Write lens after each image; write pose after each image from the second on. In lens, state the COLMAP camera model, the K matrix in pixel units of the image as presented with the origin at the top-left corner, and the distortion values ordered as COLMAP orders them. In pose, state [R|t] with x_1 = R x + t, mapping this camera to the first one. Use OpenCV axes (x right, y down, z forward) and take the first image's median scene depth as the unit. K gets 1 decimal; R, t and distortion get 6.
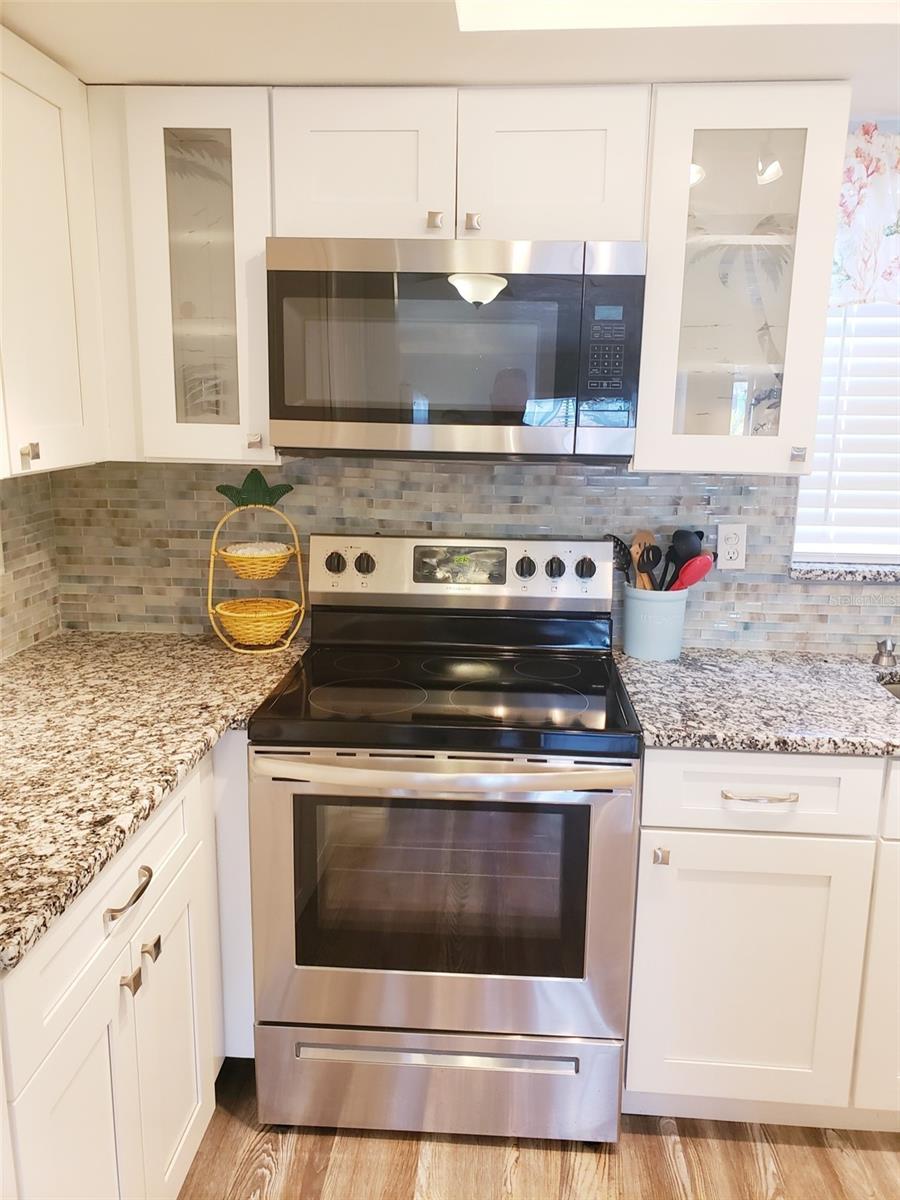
lens RADIAL K [[940.3, 0, 448.7], [0, 940.3, 600.2], [0, 0, 1]] dist [0.051873, -0.037394]
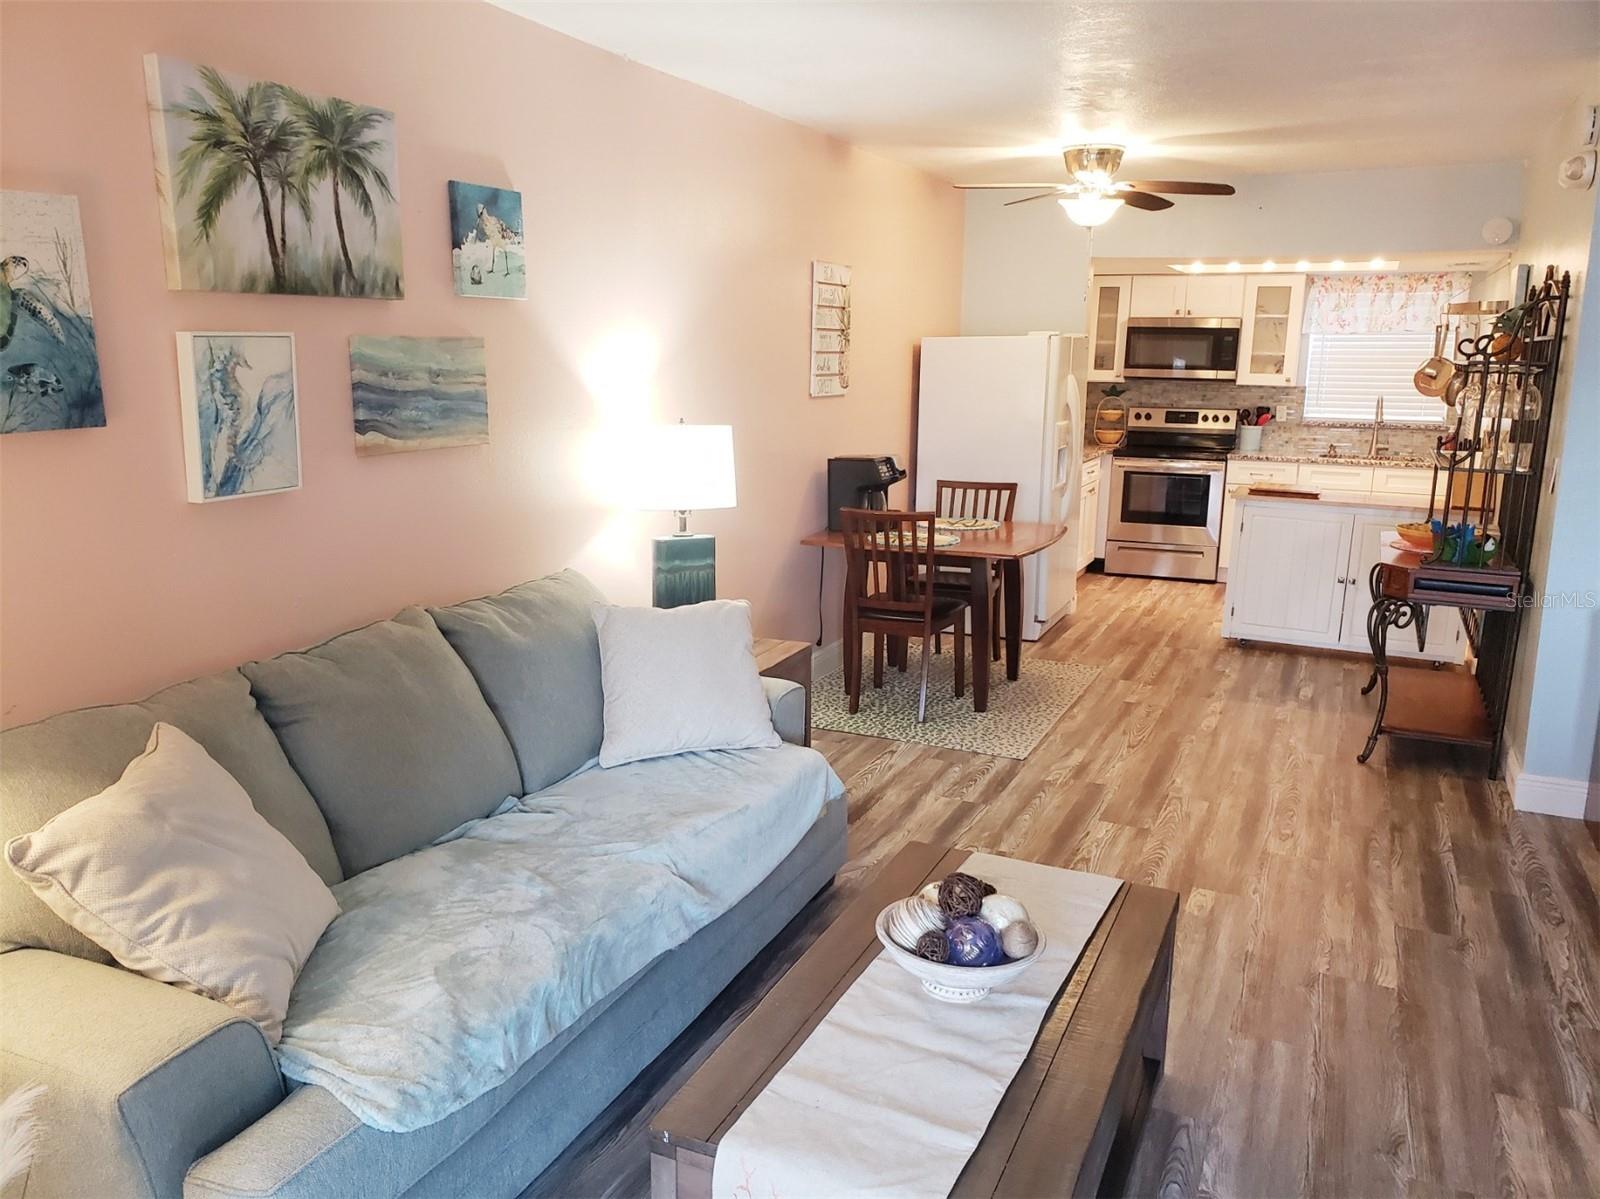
lens RADIAL K [[1253.7, 0, 777.8], [0, 1253.7, 590.7], [0, 0, 1]] dist [0.051873, -0.037394]
pose [[0.934883, 0.070152, -0.347955, 0.263176], [-0.078637, 0.996850, -0.010305, 0.700401], [0.346136, 0.036996, 0.937455, -3.411987]]
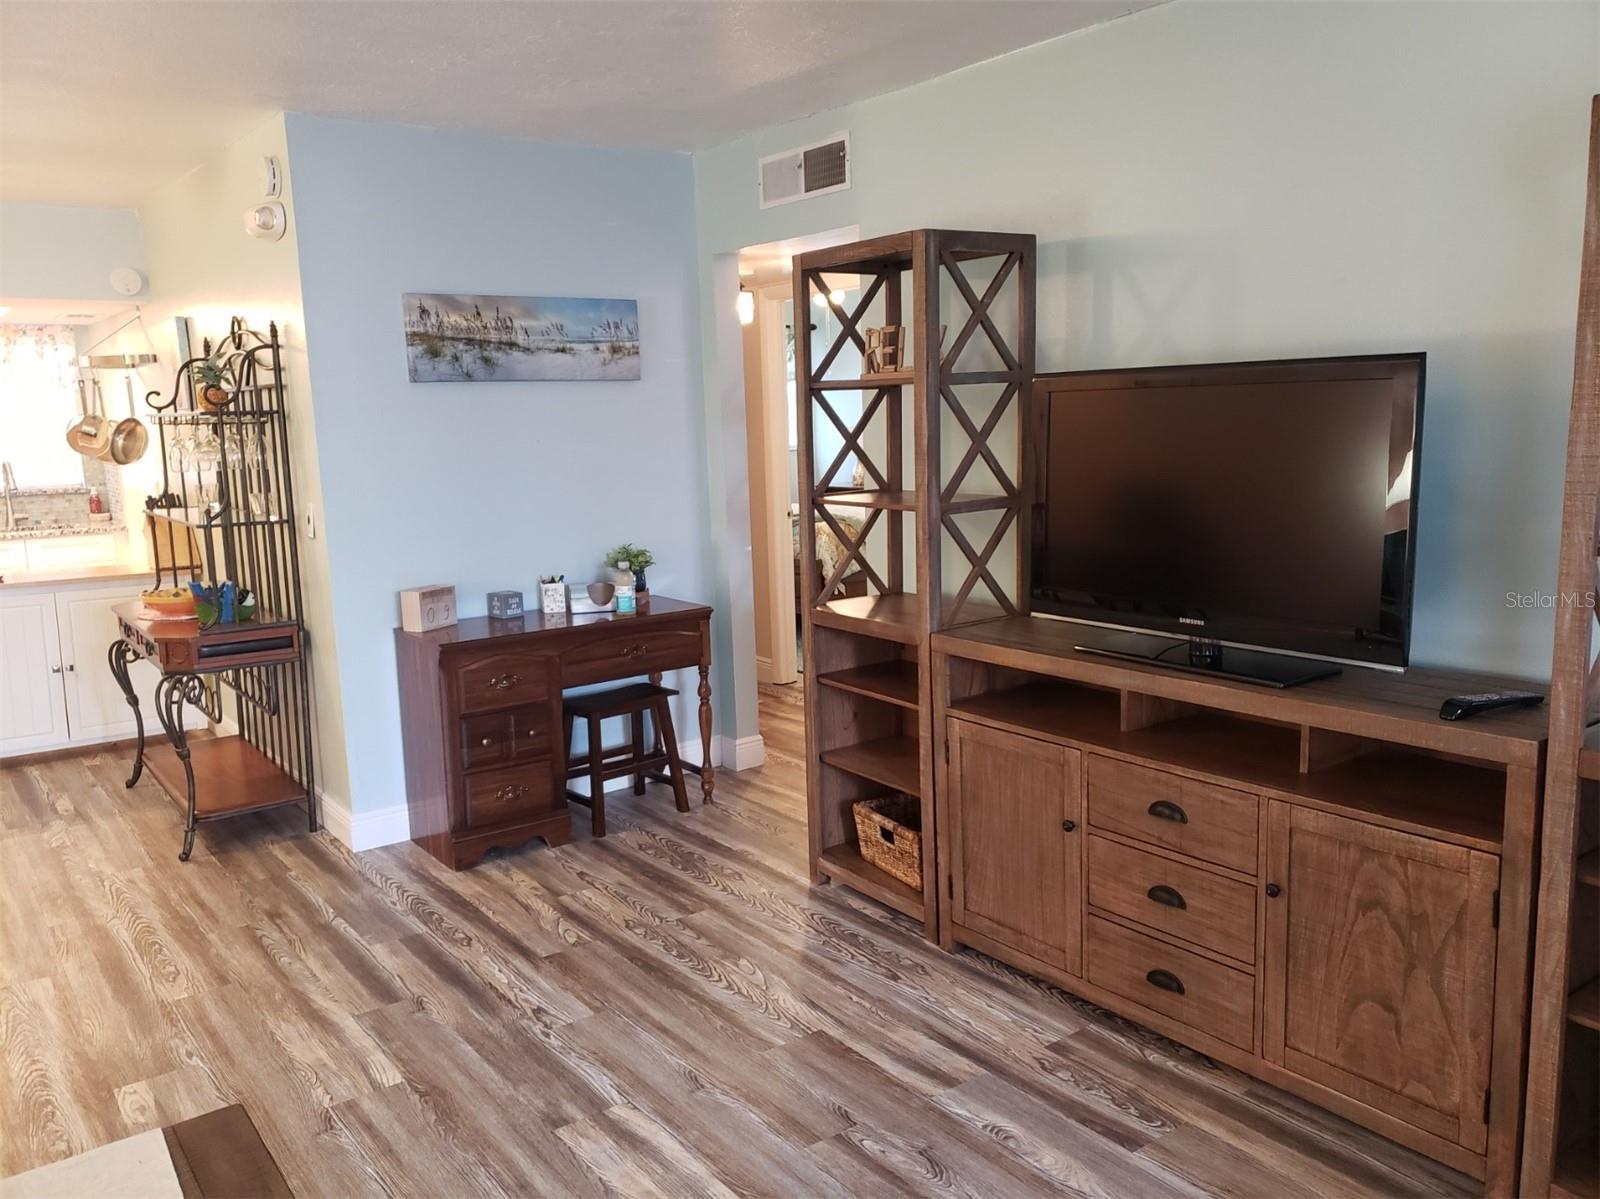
lens RADIAL K [[1253.7, 0, 788.7], [0, 1253.7, 603.5], [0, 0, 1]] dist [0.051873, -0.037394]
pose [[0.763975, -0.133558, 0.631272, -0.020141], [0.169149, 0.985583, 0.003813, 0.650117], [-0.622680, 0.103867, 0.775552, -3.121716]]
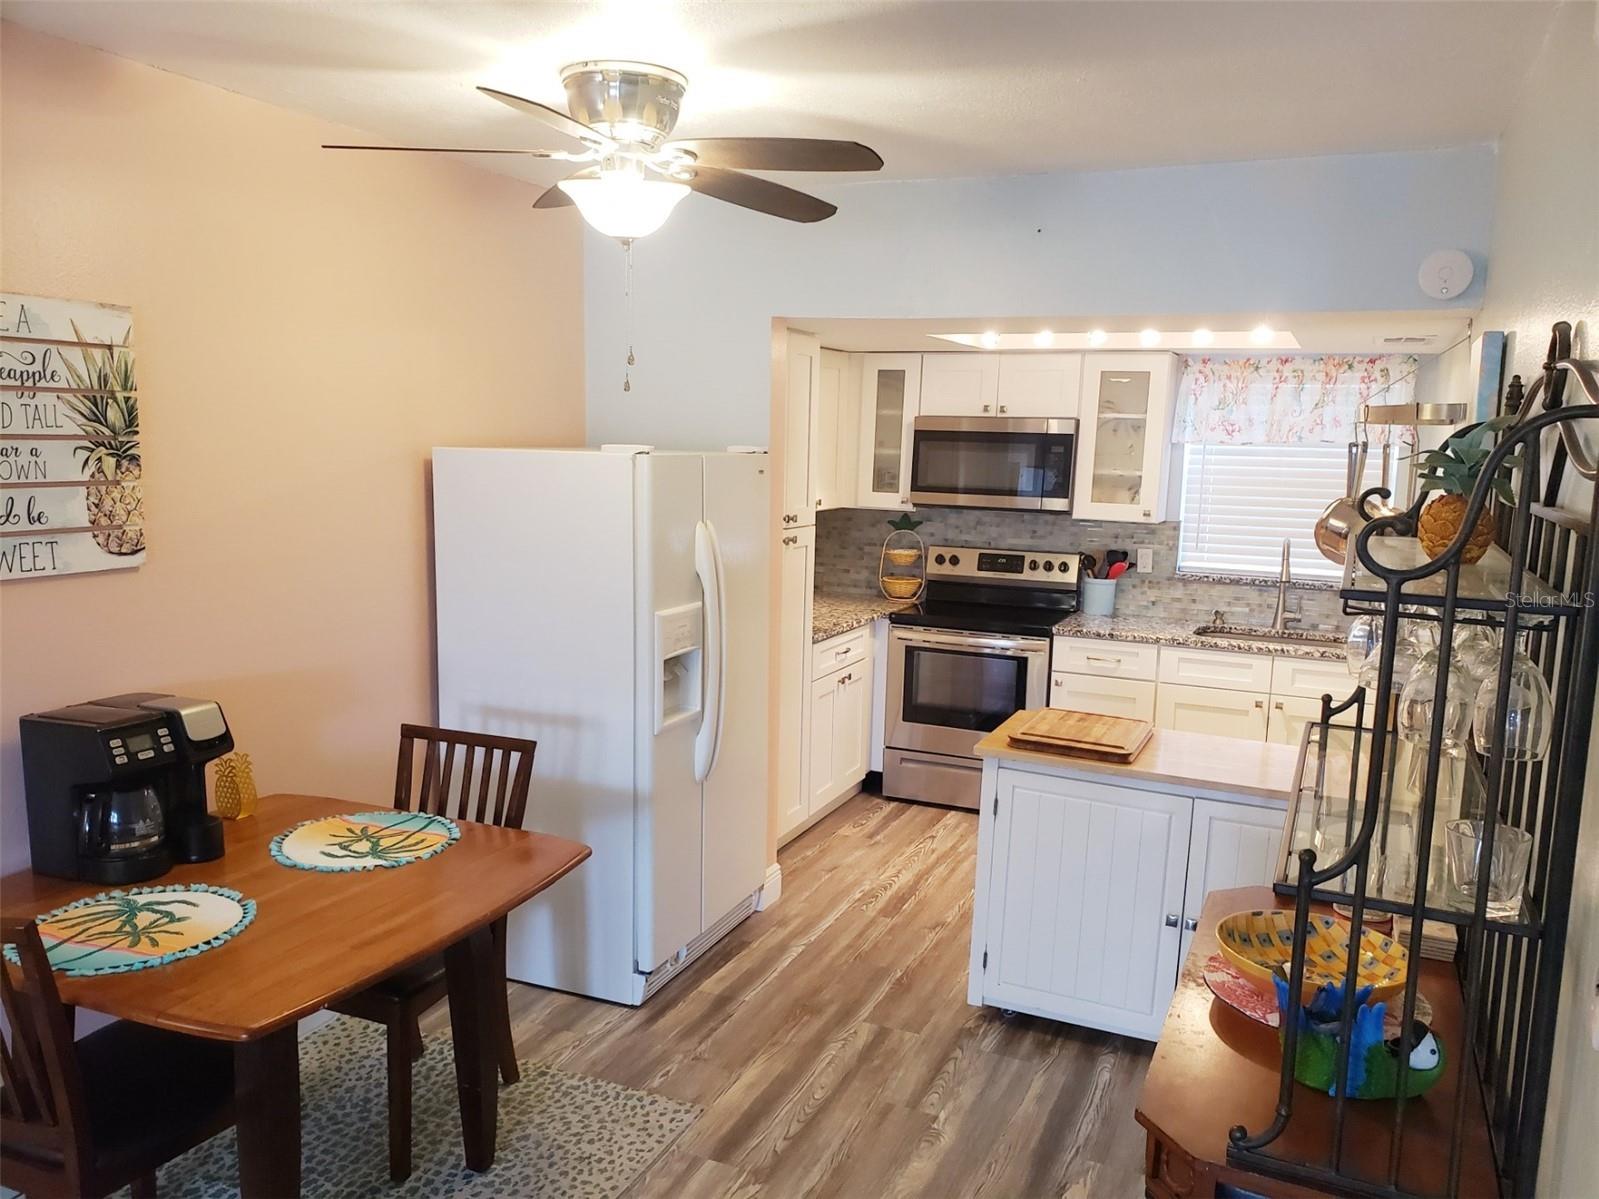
lens RADIAL K [[1252.9, 0, 785.9], [0, 1252.9, 609.7], [0, 0, 1]] dist [0.051873, -0.037394]
pose [[0.938850, 0.061687, -0.338755, 0.529814], [-0.087061, 0.994382, -0.060212, 0.282785], [0.333138, 0.086022, 0.938946, -1.787402]]
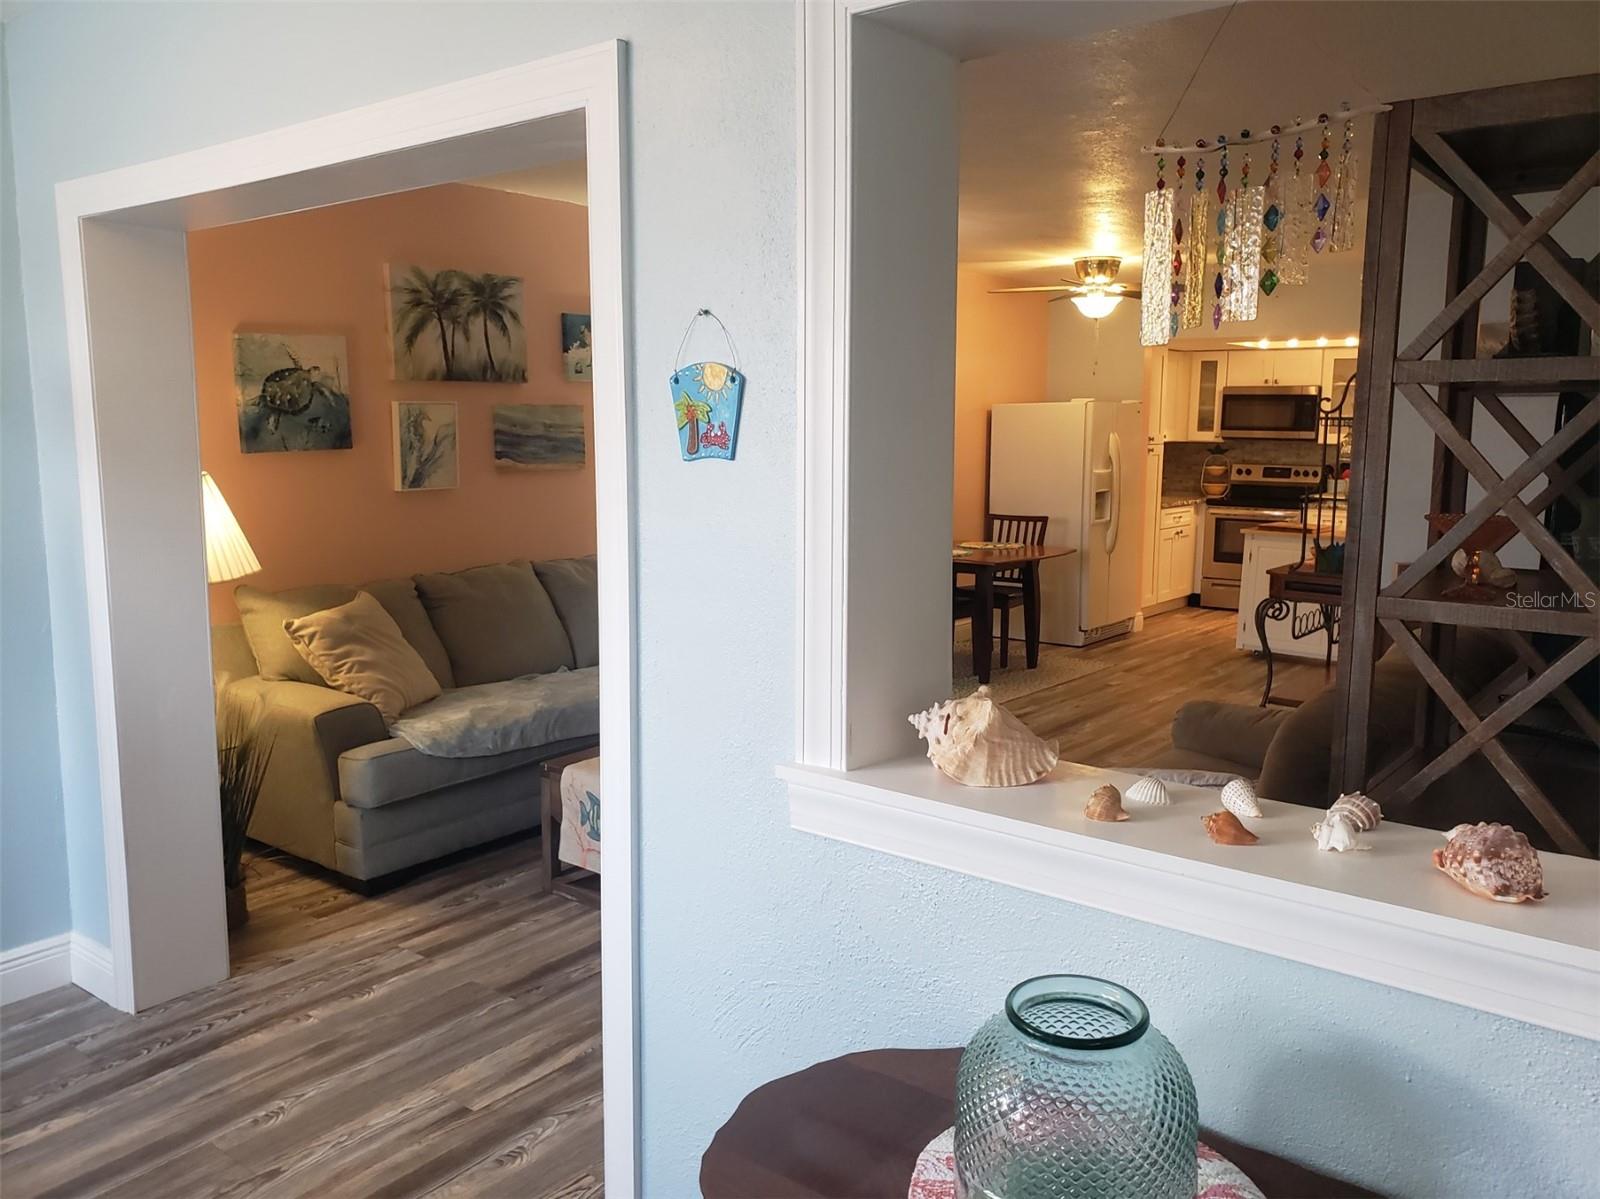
lens RADIAL K [[1253.7, 0, 797.5], [0, 1253.7, 595.0], [0, 0, 1]] dist [0.051873, -0.037394]
pose [[0.826573, 0.072118, -0.558190, 1.244589], [-0.115307, 0.992419, -0.042529, 0.855231], [0.550891, 0.099516, 0.828622, -3.971440]]
